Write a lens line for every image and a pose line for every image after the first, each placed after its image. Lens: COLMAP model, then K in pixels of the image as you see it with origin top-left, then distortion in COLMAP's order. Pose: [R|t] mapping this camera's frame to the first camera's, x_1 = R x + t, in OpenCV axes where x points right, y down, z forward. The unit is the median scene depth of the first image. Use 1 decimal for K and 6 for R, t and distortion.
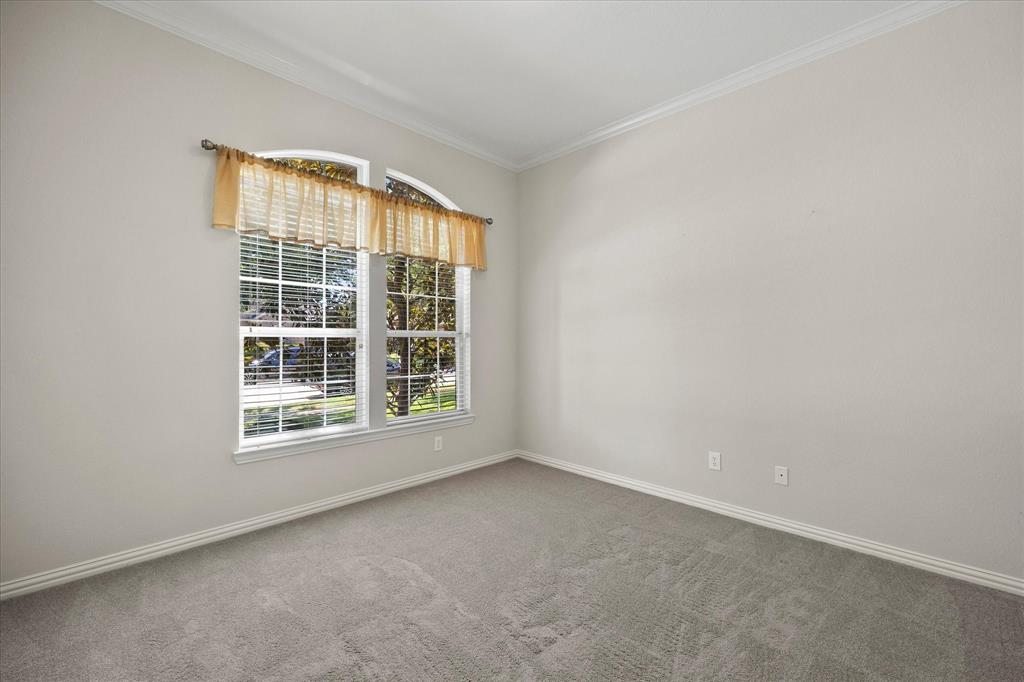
lens RADIAL K [[411.7, 0, 509.6], [0, 411.7, 341.4], [0, 0, 1]] dist [-0.002475, -0.000013]
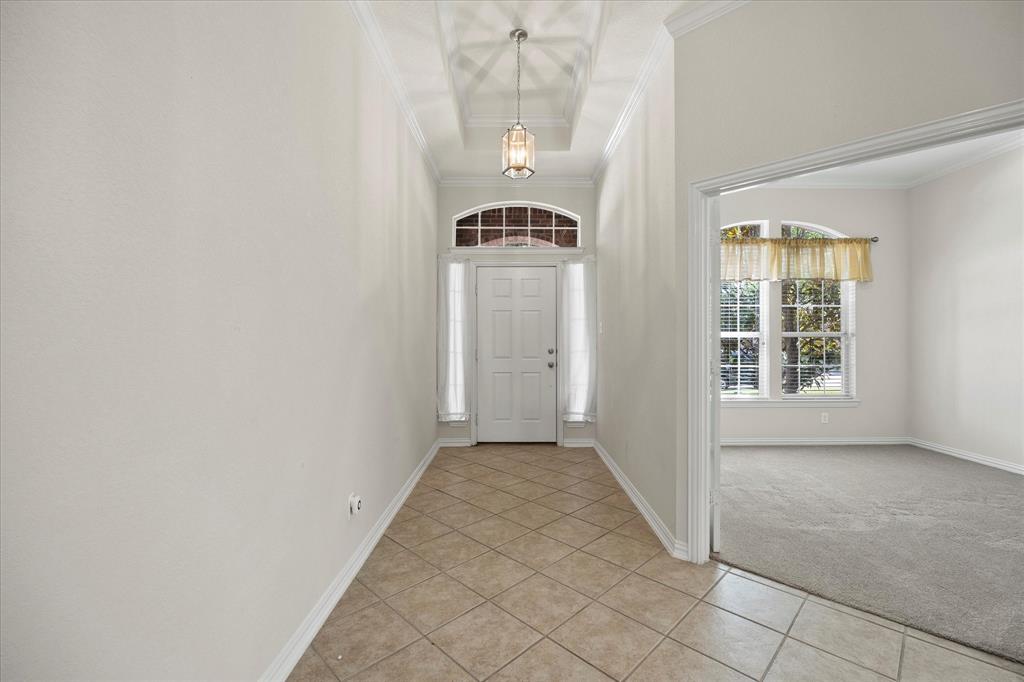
lens RADIAL K [[472.8, 0, 493.9], [0, 472.8, 341.9], [0, 0, 1]] dist [-0.004707, -0.000500]
pose [[0.713041, -0.003105, -0.701115, 0.126771], [0.003028, 0.999995, -0.001349, 0.004920], [0.701116, -0.001162, 0.713046, -0.795599]]
